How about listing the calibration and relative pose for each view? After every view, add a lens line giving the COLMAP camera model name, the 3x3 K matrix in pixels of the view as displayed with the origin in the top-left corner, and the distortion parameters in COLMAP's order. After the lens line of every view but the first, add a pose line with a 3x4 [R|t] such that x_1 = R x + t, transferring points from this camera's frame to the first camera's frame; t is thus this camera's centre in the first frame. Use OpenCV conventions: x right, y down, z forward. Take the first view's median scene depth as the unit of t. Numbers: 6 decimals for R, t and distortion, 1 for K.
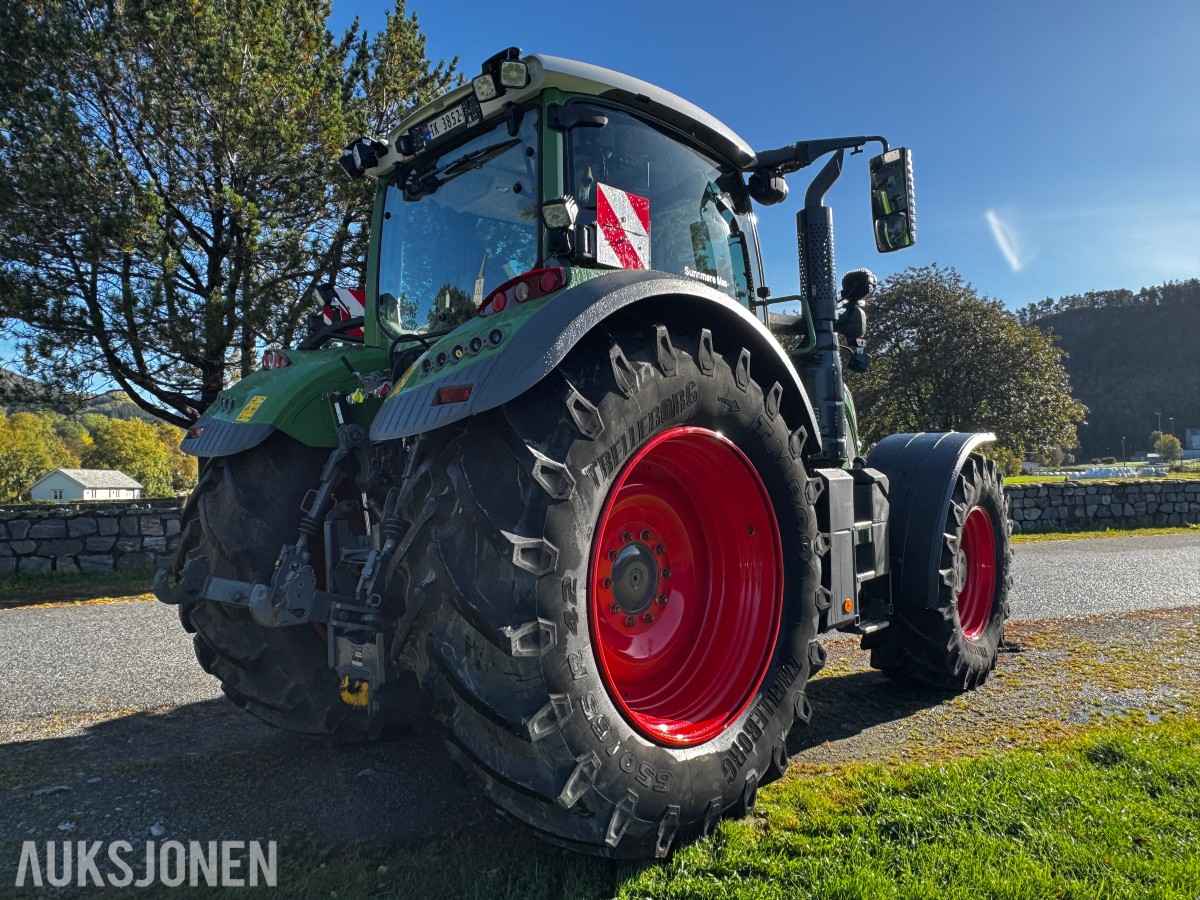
lens RADIAL K [[833.5, 0, 593.0], [0, 833.5, 447.7], [0, 0, 1]] dist [-0.004766, -0.000902]
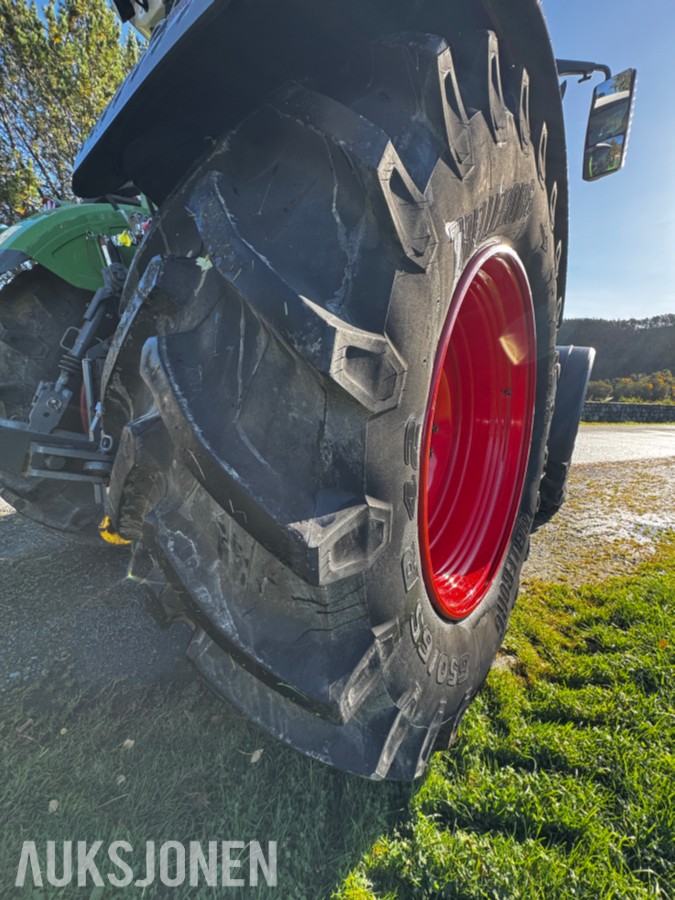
lens RADIAL K [[346.2, 0, 334.6], [0, 346.2, 448.9], [0, 0, 1]] dist [-0.001230, -0.000044]
pose [[0.992159, 0.042730, 0.117447, -0.103152], [-0.065031, 0.979007, 0.193175, 0.128585], [-0.106727, -0.199298, 0.974110, 0.755681]]
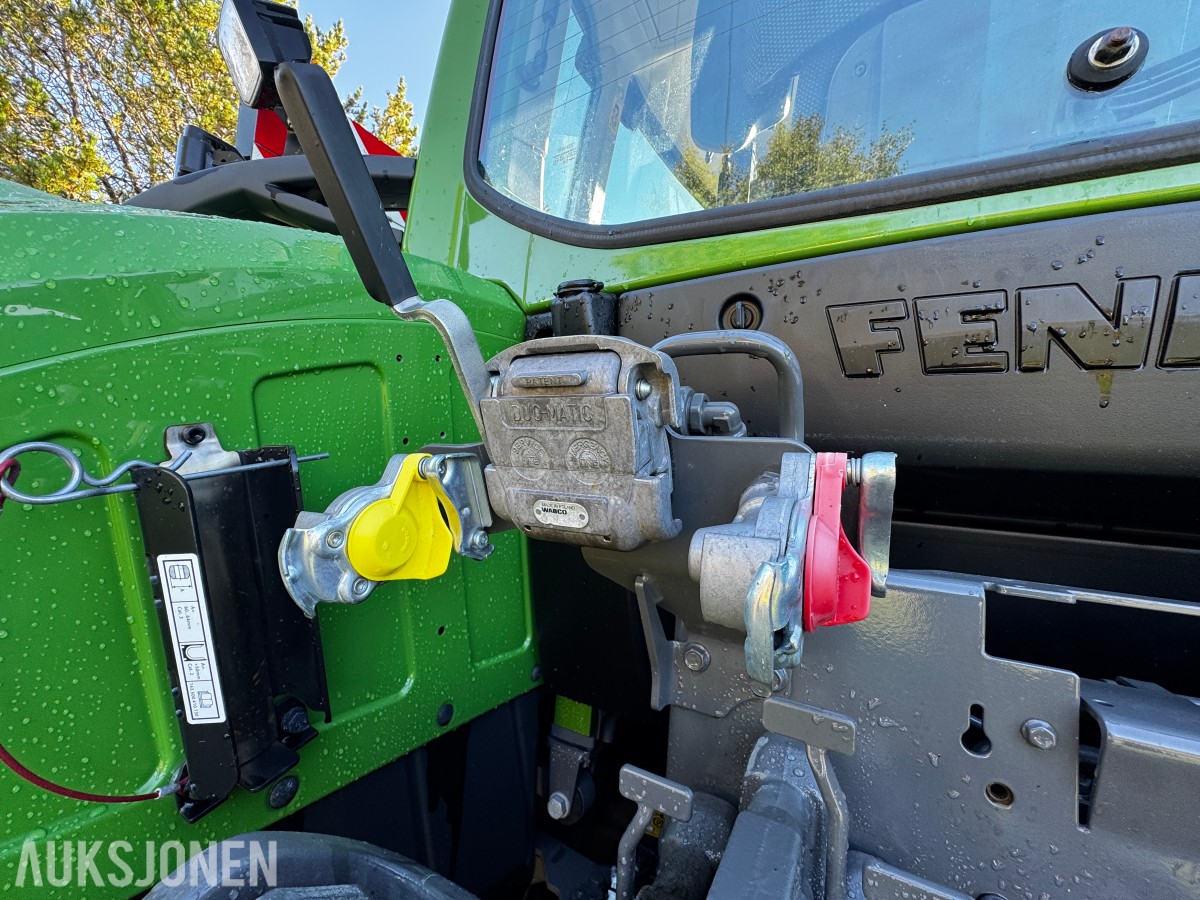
lens RADIAL K [[477.0, 0, 597.6], [0, 477.0, 451.8], [0, 0, 1]] dist [-0.003664, 0.000356]
pose [[0.954595, 0.134210, 0.265961, -0.404238], [-0.123333, 0.990712, -0.057264, -0.104448], [-0.271177, 0.021862, 0.962281, 1.362150]]
